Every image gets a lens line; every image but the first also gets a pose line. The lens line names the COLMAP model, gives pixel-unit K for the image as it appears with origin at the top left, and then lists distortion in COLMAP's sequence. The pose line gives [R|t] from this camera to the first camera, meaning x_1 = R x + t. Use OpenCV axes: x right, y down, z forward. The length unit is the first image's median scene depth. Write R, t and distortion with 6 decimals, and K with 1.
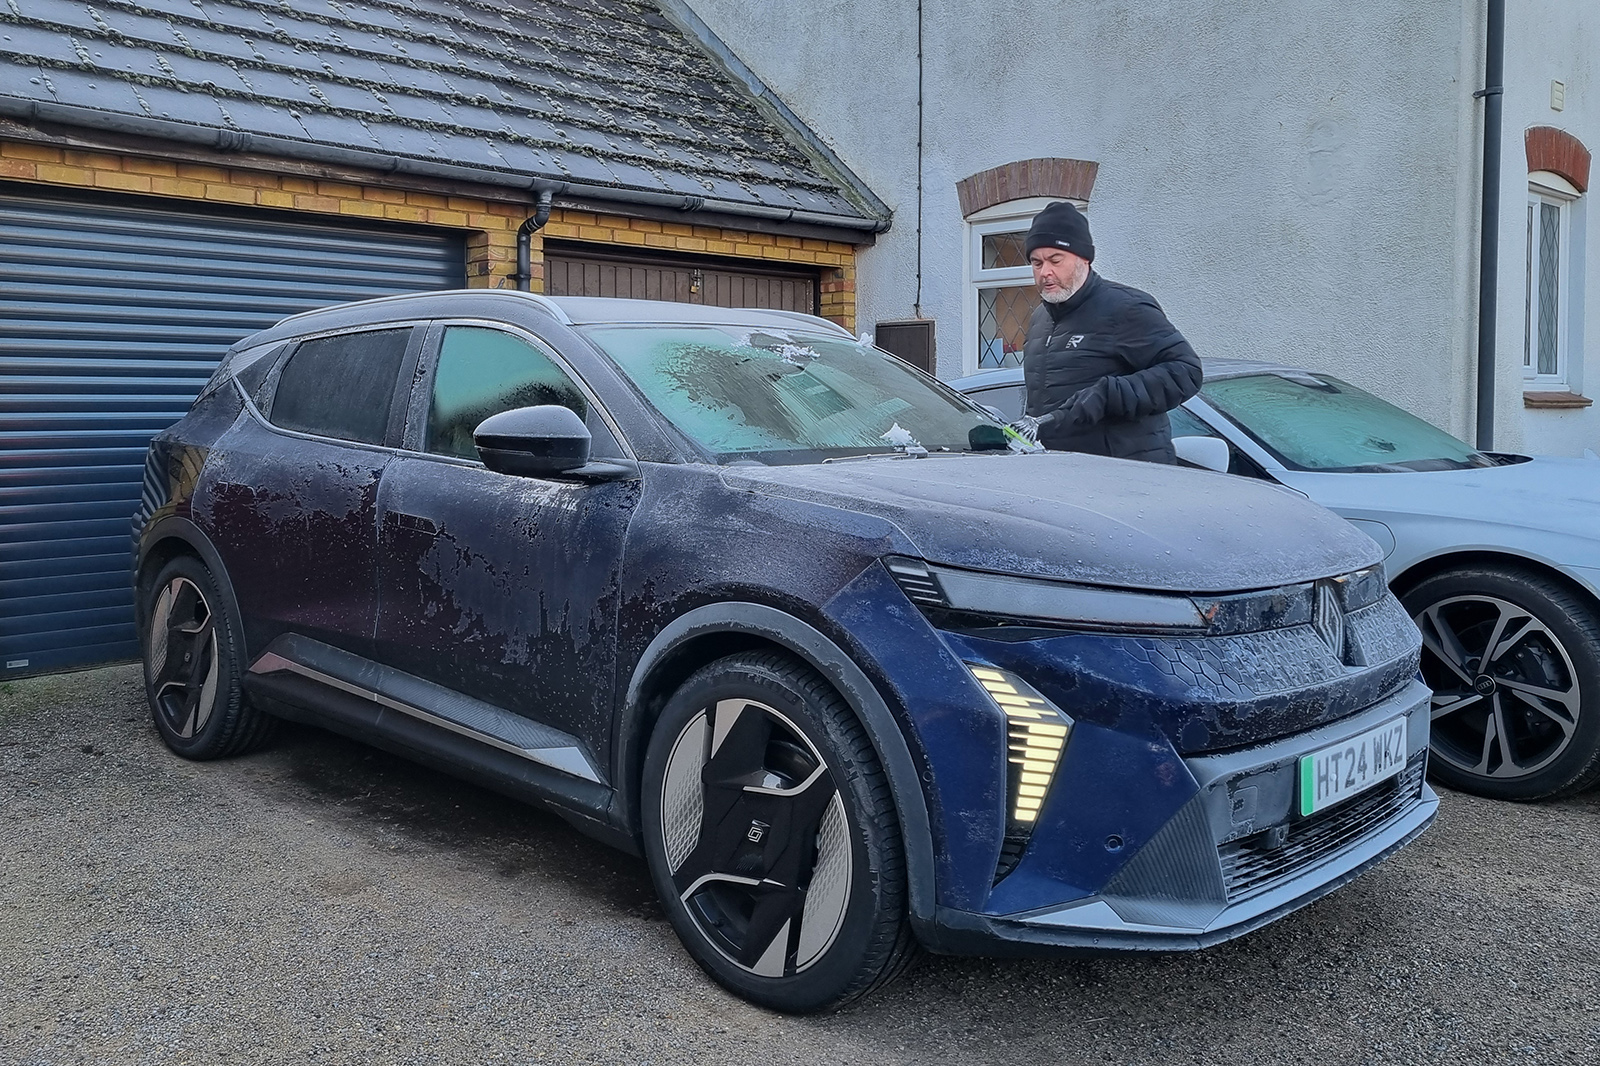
lens RADIAL K [[1294.6, 0, 782.7], [0, 1294.6, 467.6], [0, 0, 1]] dist [0.052358, -0.009955]
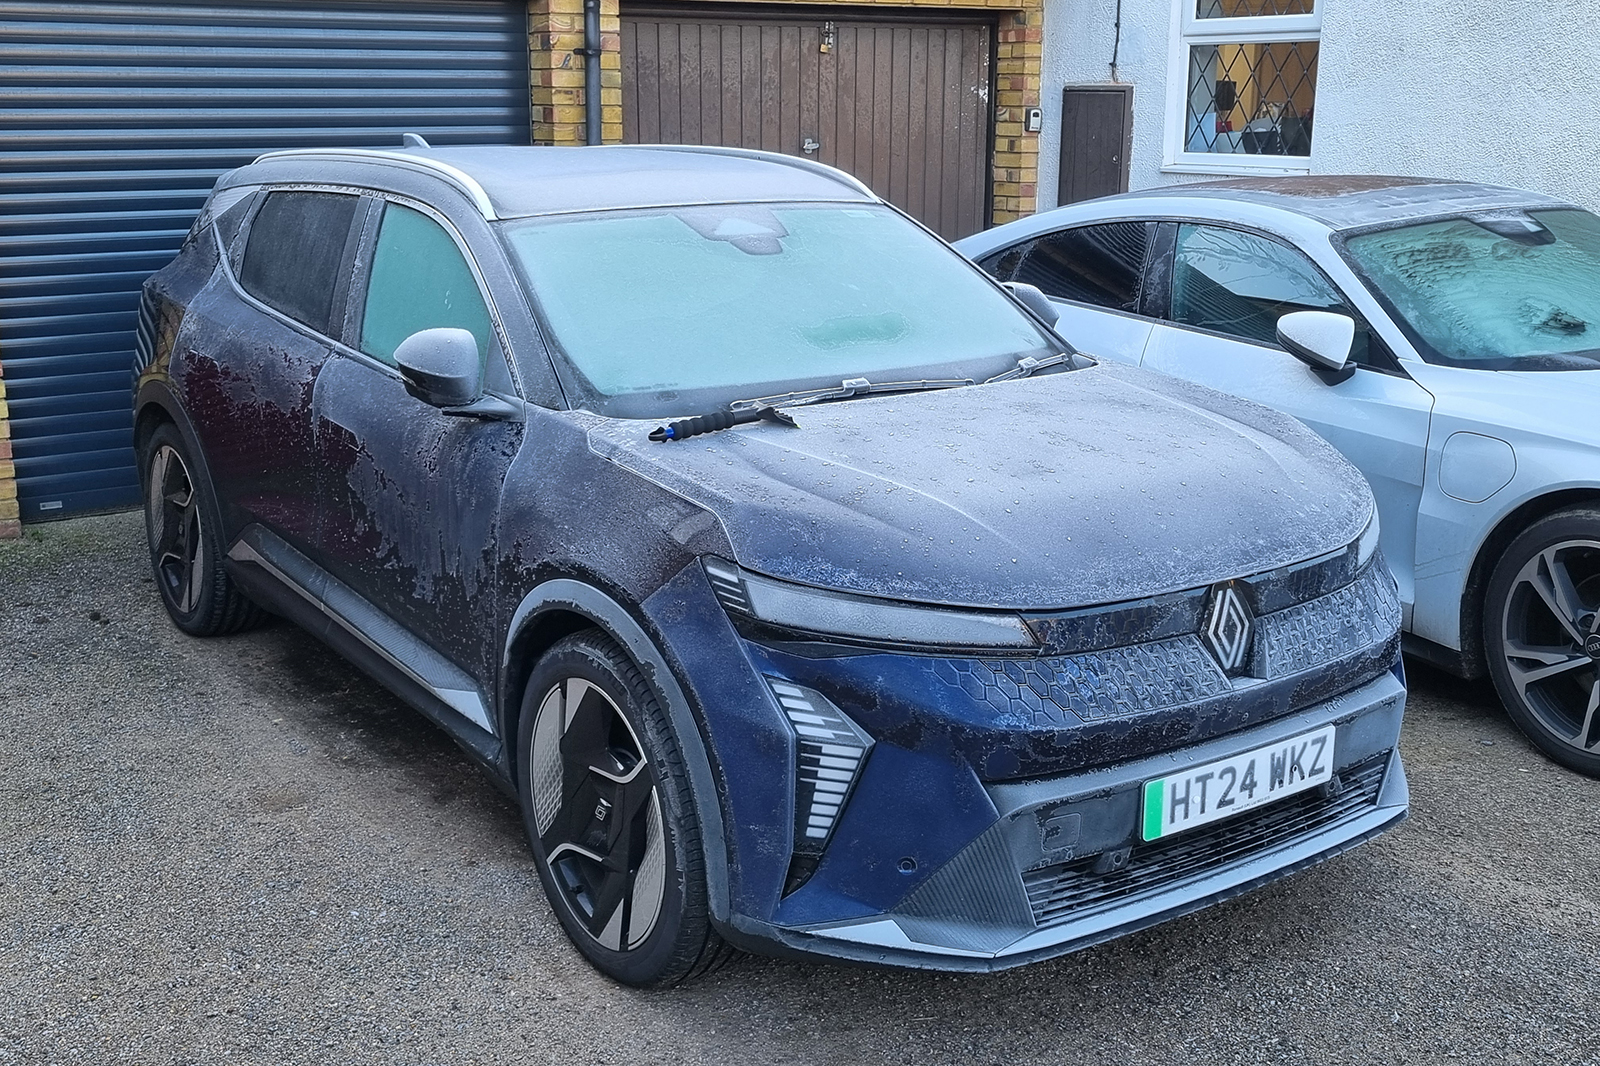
lens RADIAL K [[1631.7, 0, 800.0], [0, 1631.7, 533.0], [0, 0, 1]] dist [0.048522, 0.010682]
pose [[0.985571, 0.044170, -0.163395, 0.278718], [-0.009548, 0.978321, 0.206874, -0.158437], [0.168991, -0.202329, 0.964627, -0.108518]]
